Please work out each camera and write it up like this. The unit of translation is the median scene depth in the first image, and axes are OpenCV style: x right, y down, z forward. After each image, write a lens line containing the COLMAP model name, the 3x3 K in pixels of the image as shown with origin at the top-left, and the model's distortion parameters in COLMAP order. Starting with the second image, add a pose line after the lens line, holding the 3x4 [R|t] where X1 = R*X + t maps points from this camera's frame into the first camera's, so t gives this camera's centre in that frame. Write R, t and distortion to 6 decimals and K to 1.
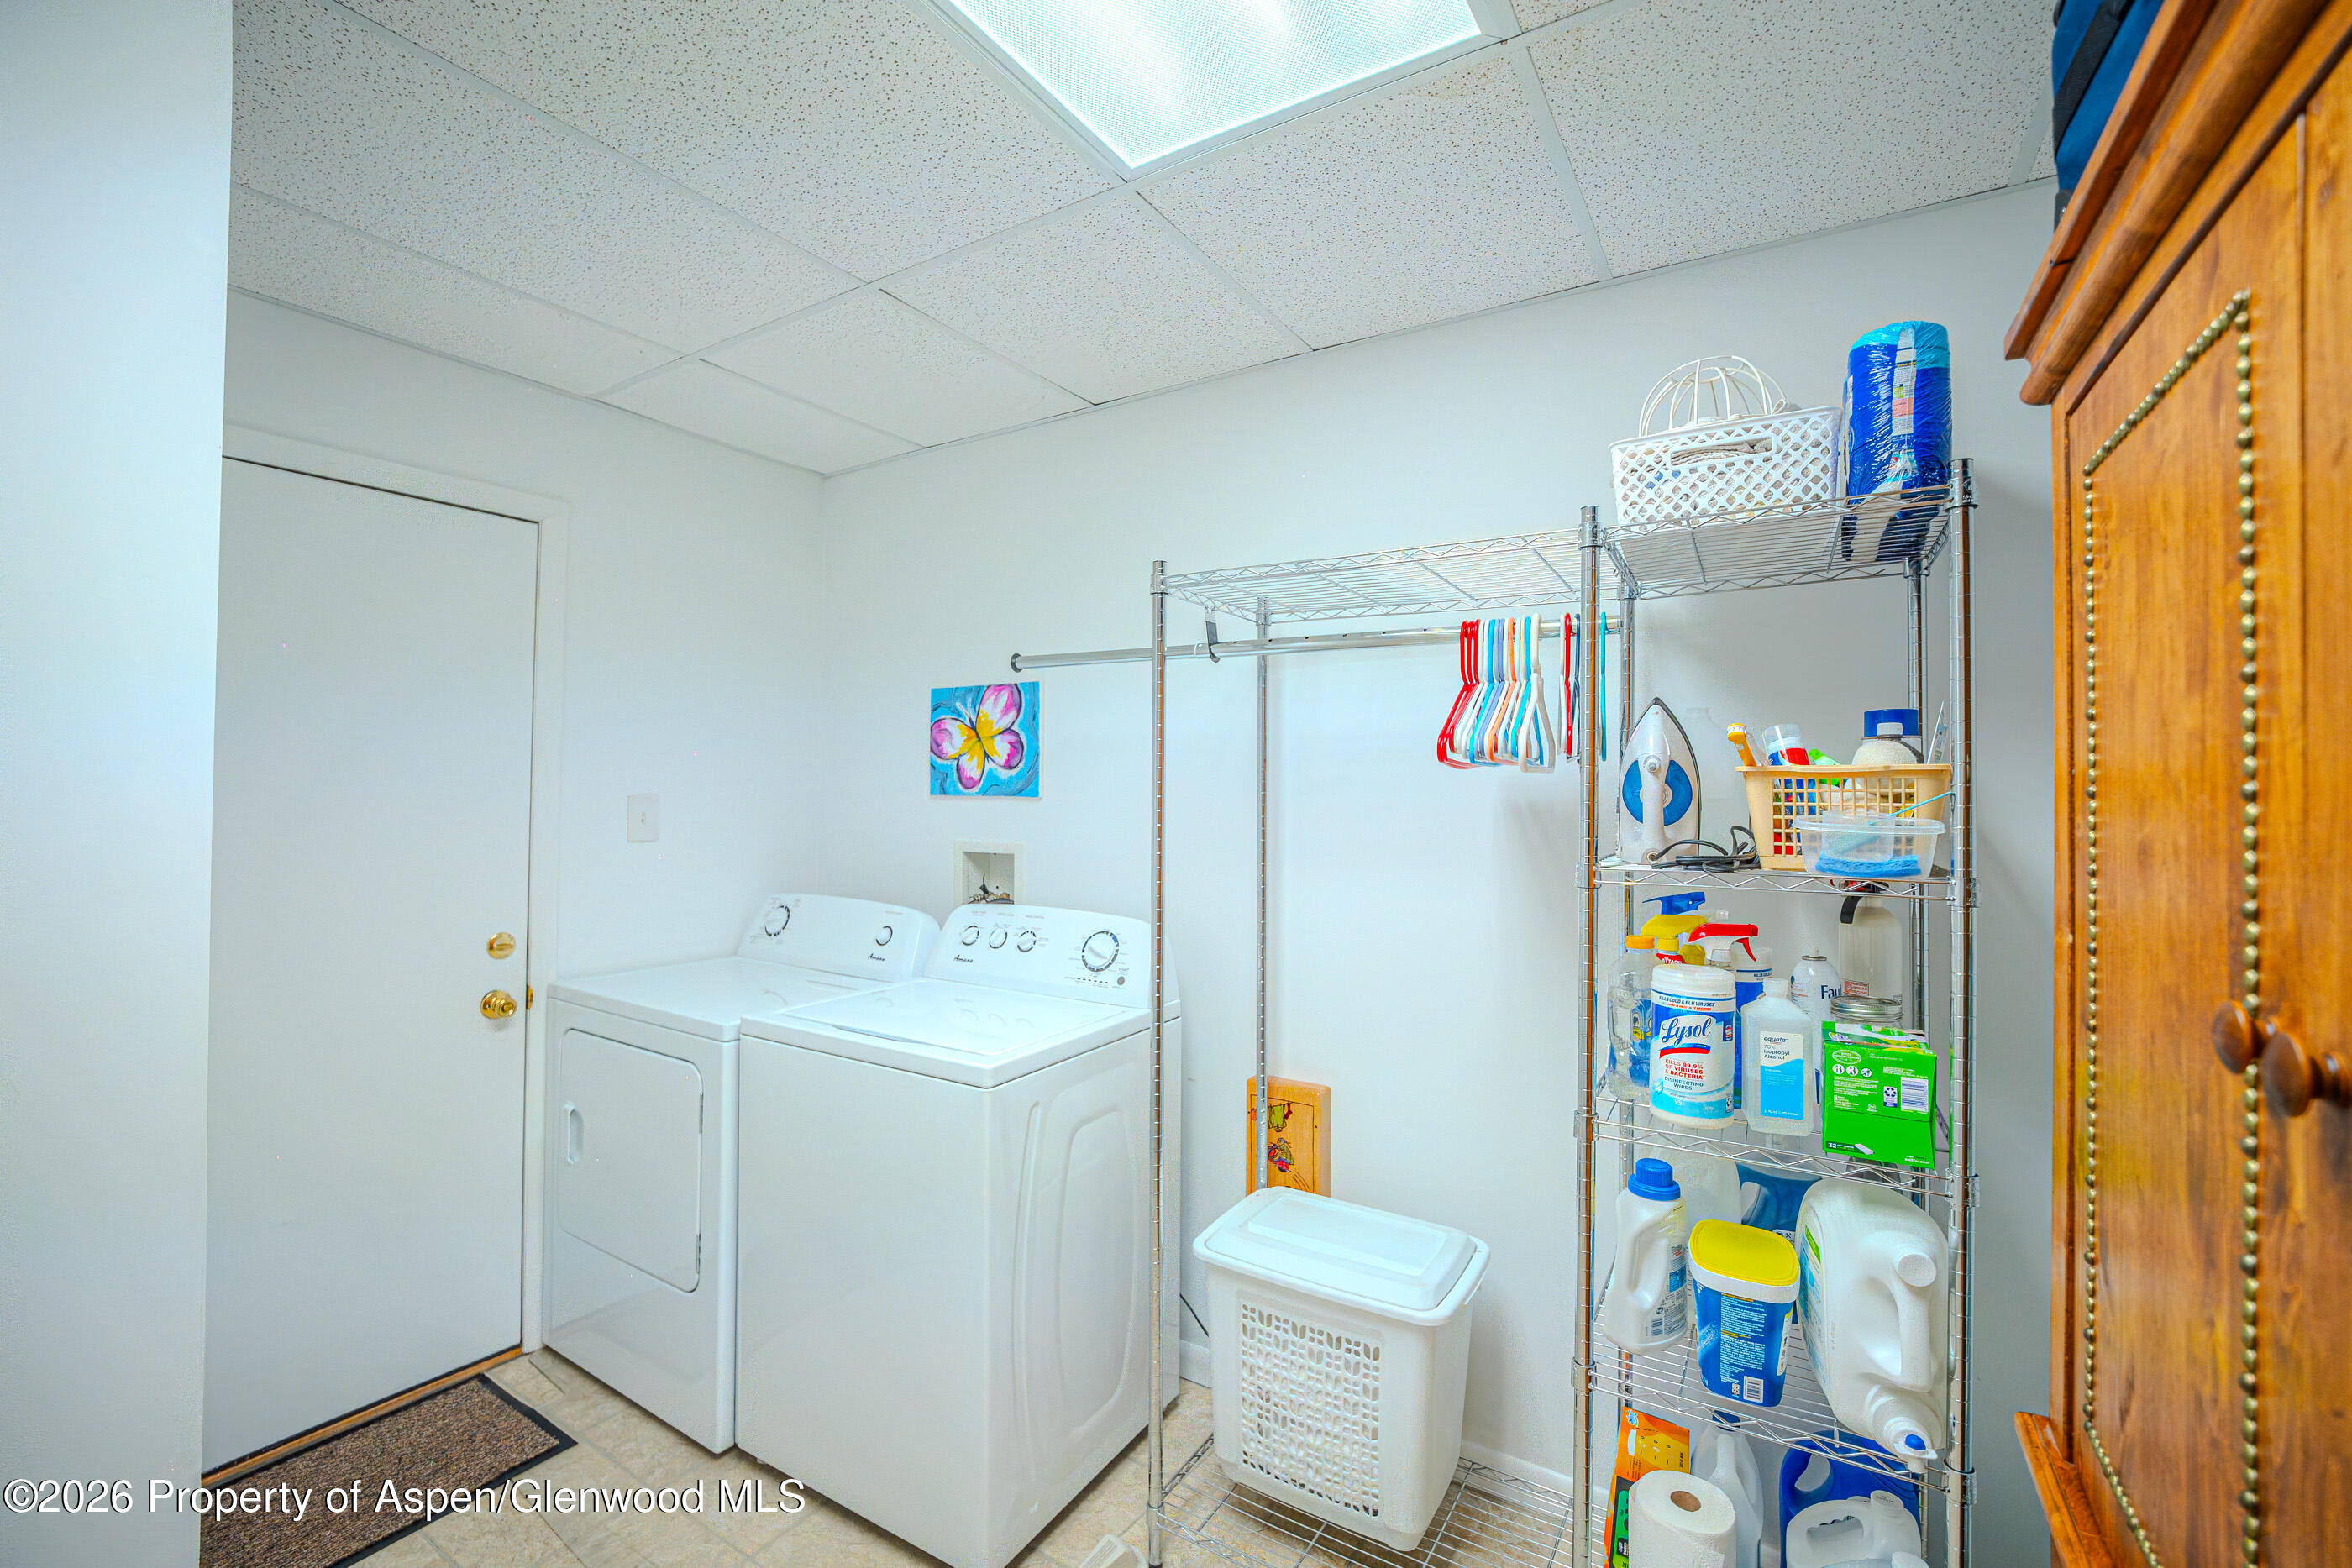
lens RADIAL K [[986.5, 0, 1179.0], [0, 986.5, 775.3], [0, 0, 1]] dist [-0.025476, 0.008147]
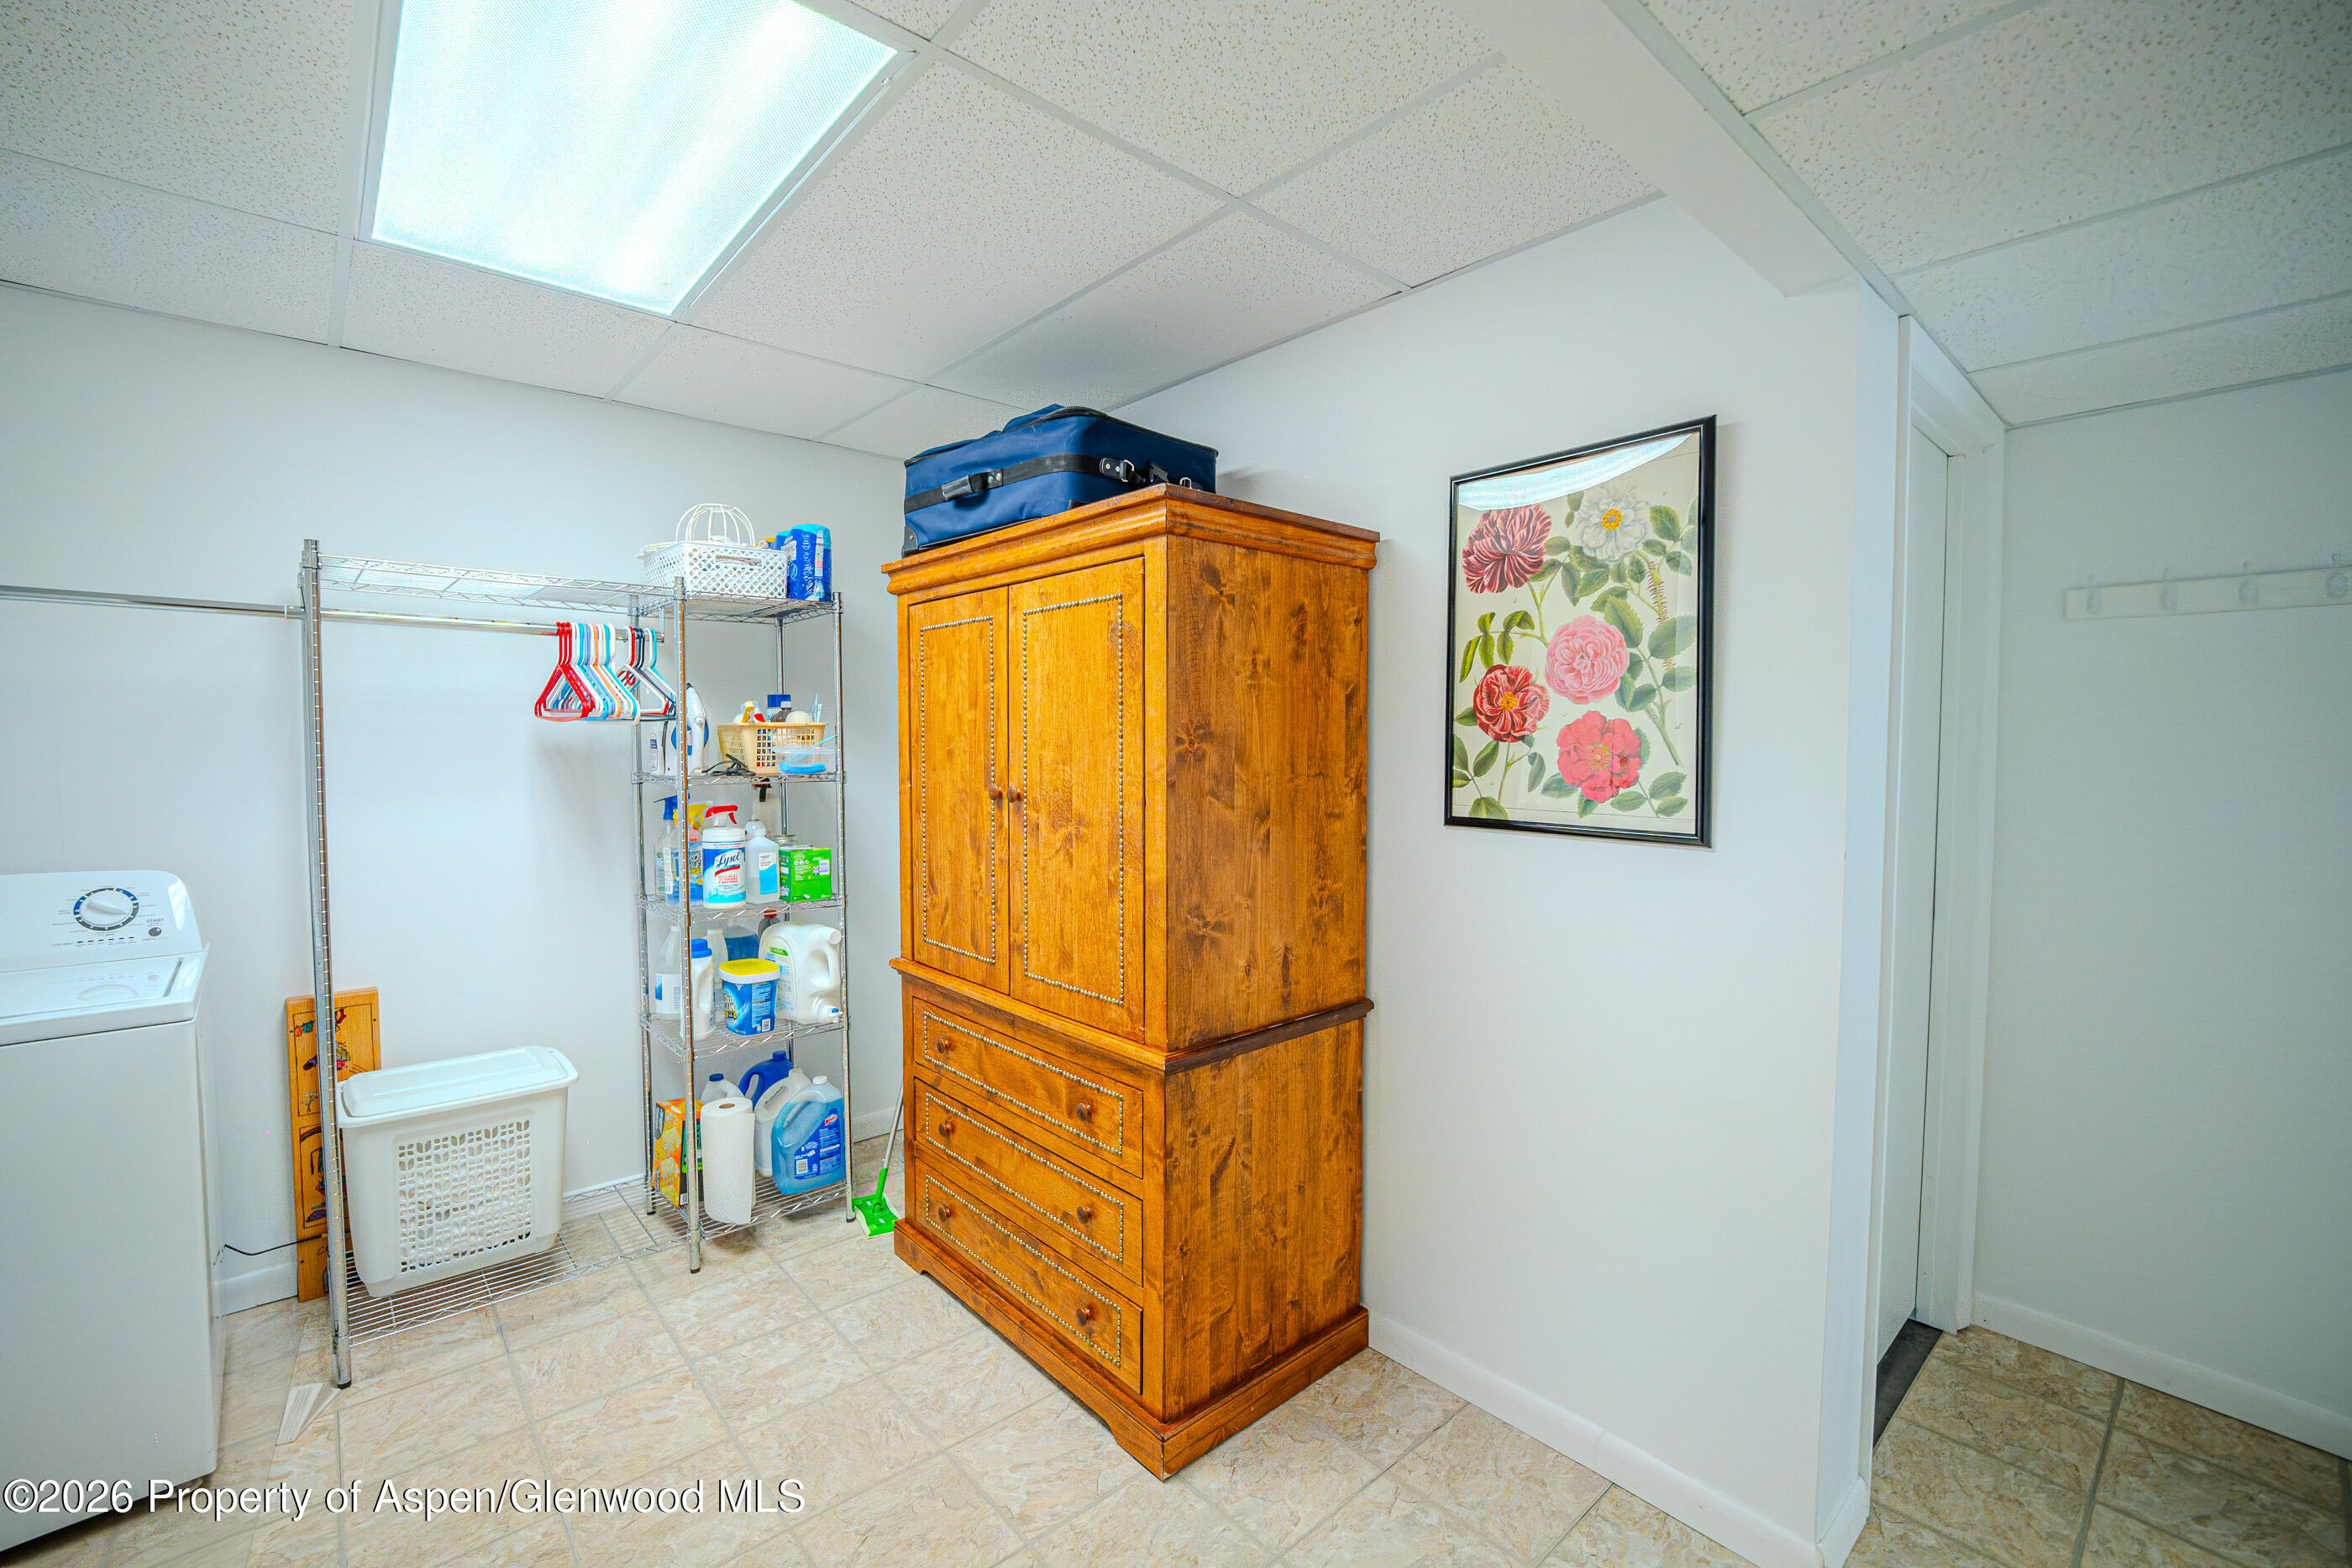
lens RADIAL K [[986.5, 0, 1179.0], [0, 986.5, 775.3], [0, 0, 1]] dist [-0.025476, 0.008147]
pose [[0.275382, -0.044816, 0.960290, -1.077622], [-0.010376, 0.998716, 0.049585, -0.010246], [-0.961279, -0.023619, 0.274563, -0.379481]]
